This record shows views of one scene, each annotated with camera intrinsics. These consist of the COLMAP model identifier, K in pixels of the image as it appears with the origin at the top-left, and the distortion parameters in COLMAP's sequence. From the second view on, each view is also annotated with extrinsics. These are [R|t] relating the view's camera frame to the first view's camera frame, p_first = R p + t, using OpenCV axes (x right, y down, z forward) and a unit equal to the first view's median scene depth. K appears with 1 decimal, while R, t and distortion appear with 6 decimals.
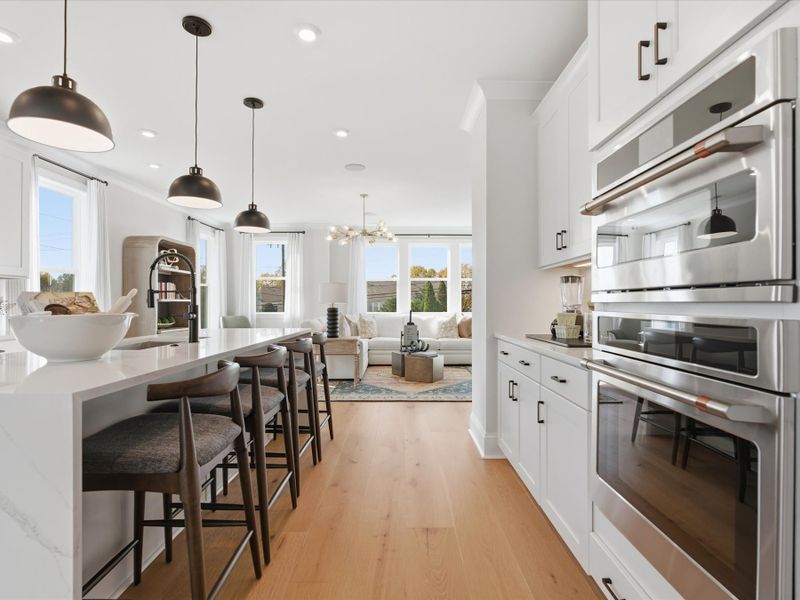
lens RADIAL K [[411.6, 0, 400.0], [0, 411.6, 300.0], [0, 0, 1]] dist [-0.005352, 0.000822]
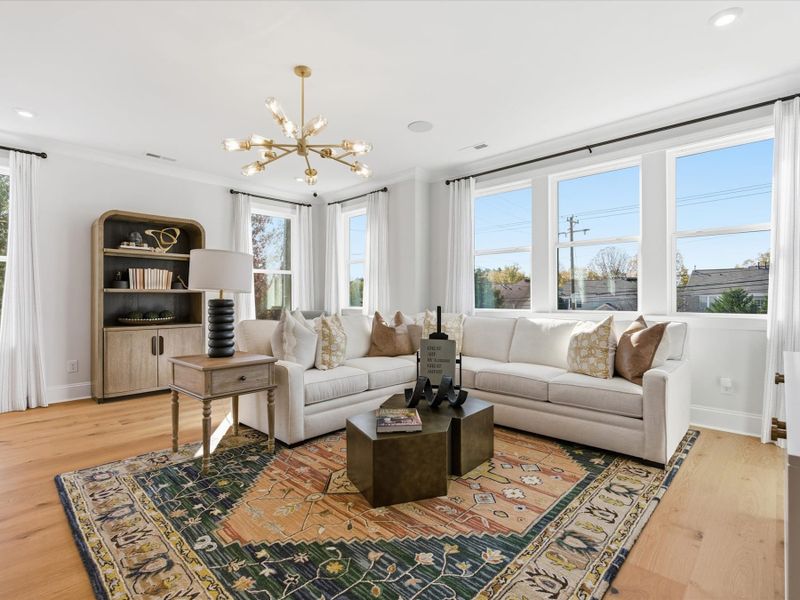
lens RADIAL K [[401.6, 0, 403.3], [0, 401.6, 296.5], [0, 0, 1]] dist [-0.004843, 0.001318]
pose [[0.724111, -0.007364, -0.689644, 0.492702], [0.008200, 0.999964, -0.002067, 0.026157], [0.689635, -0.004159, 0.724146, 1.107891]]
